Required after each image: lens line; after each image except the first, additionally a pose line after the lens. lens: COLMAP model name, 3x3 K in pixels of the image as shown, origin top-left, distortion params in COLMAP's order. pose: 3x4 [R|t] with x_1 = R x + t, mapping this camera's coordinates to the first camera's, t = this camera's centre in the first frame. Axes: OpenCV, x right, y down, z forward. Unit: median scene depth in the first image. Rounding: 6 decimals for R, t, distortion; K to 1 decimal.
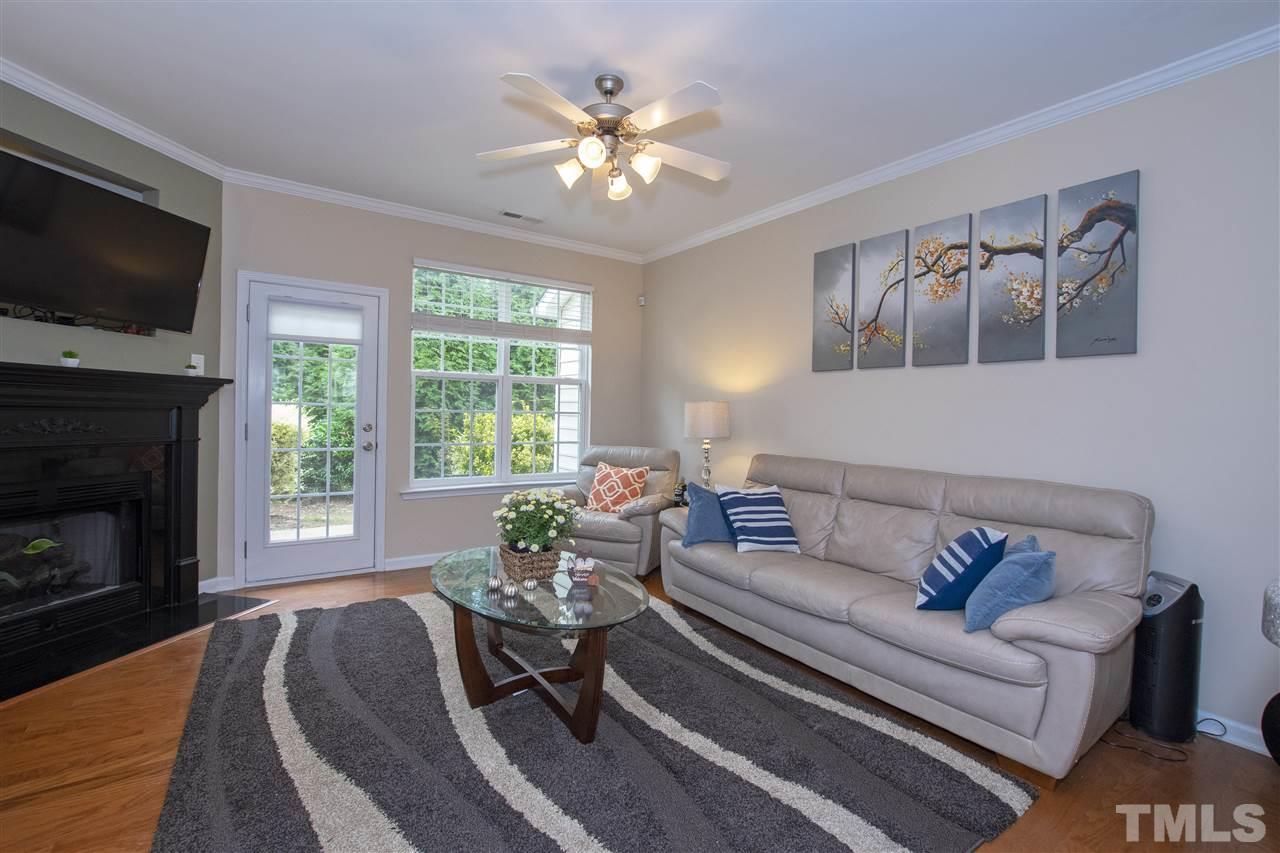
lens RADIAL K [[572.5, 0, 632.9], [0, 572.5, 420.7], [0, 0, 1]] dist [-0.017842, 0.000644]
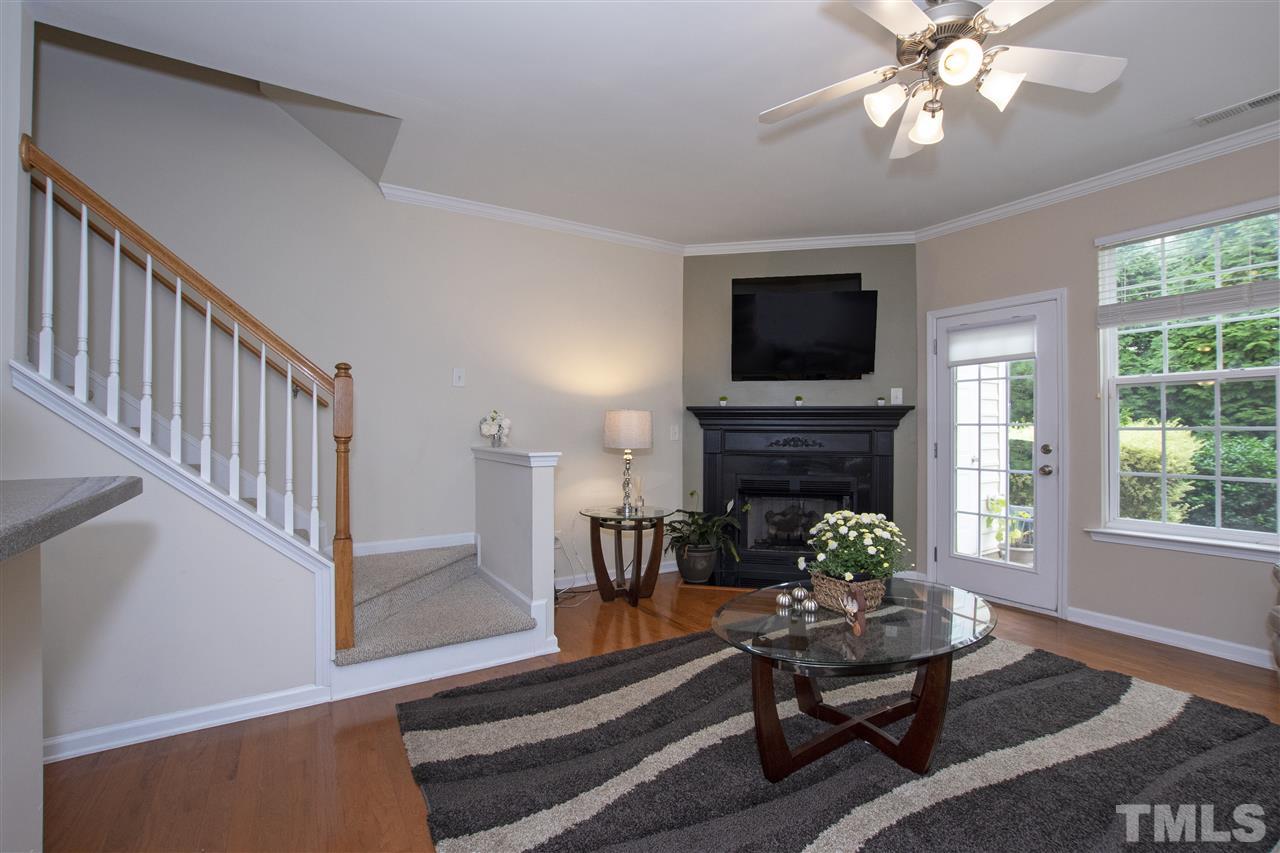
lens RADIAL K [[561.4, 0, 638.0], [0, 561.4, 423.1], [0, 0, 1]] dist [-0.025953, 0.000295]
pose [[-0.041640, -0.030682, -0.998661, 0.478669], [-0.013668, 0.999452, -0.030136, 0.006340], [0.999039, 0.012395, -0.042036, 0.455621]]
